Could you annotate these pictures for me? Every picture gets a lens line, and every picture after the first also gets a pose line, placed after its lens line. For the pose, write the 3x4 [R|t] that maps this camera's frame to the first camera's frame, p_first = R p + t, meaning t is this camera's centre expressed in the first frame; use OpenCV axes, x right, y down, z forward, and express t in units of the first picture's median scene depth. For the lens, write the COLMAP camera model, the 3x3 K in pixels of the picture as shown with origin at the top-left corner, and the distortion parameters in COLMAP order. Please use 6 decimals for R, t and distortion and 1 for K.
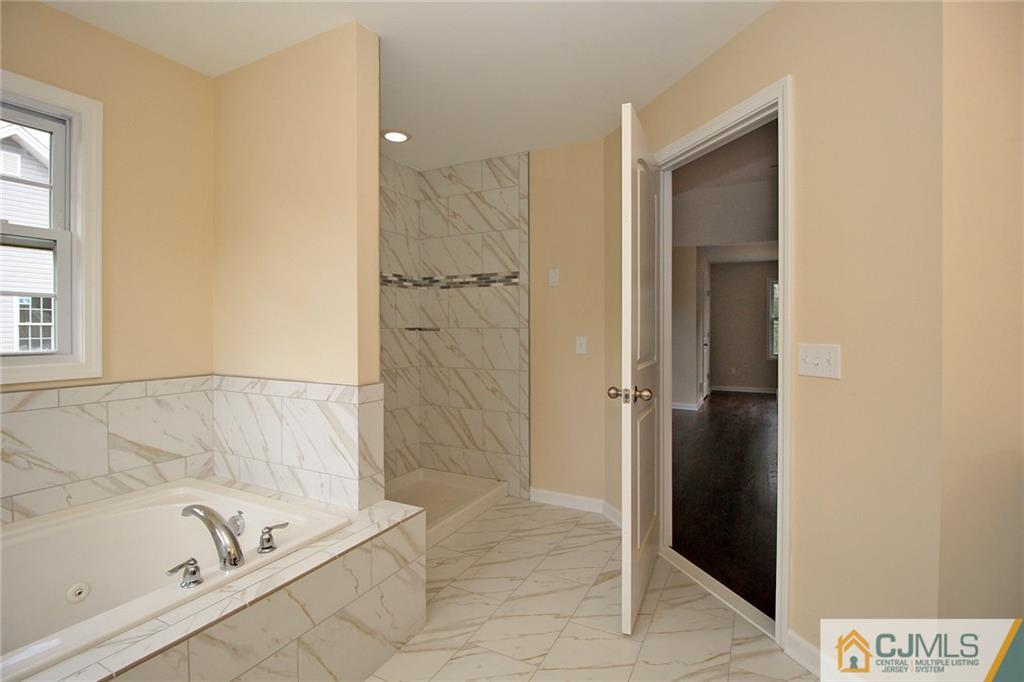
lens RADIAL K [[480.6, 0, 511.8], [0, 480.6, 334.2], [0, 0, 1]] dist [-0.014355, -0.003502]
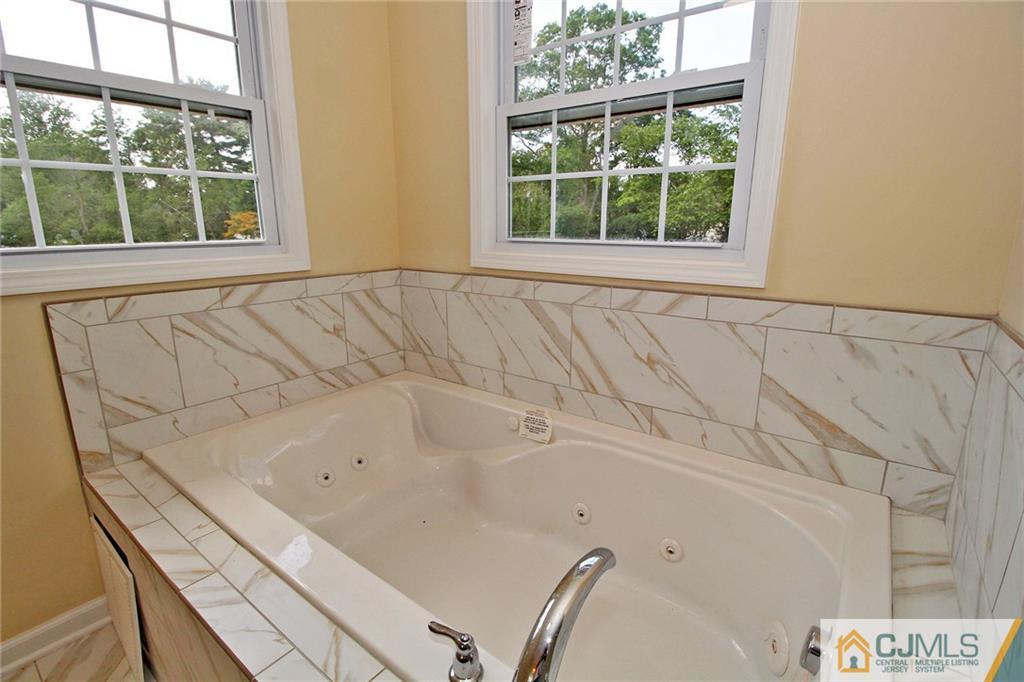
lens RADIAL K [[480.6, 0, 512.5], [0, 480.6, 338.0], [0, 0, 1]] dist [-0.014355, -0.003502]
pose [[-0.171178, 0.224235, -0.959383, -0.153773], [-0.015190, 0.973040, 0.230137, 0.010162], [0.985123, 0.053968, -0.163157, 0.765380]]
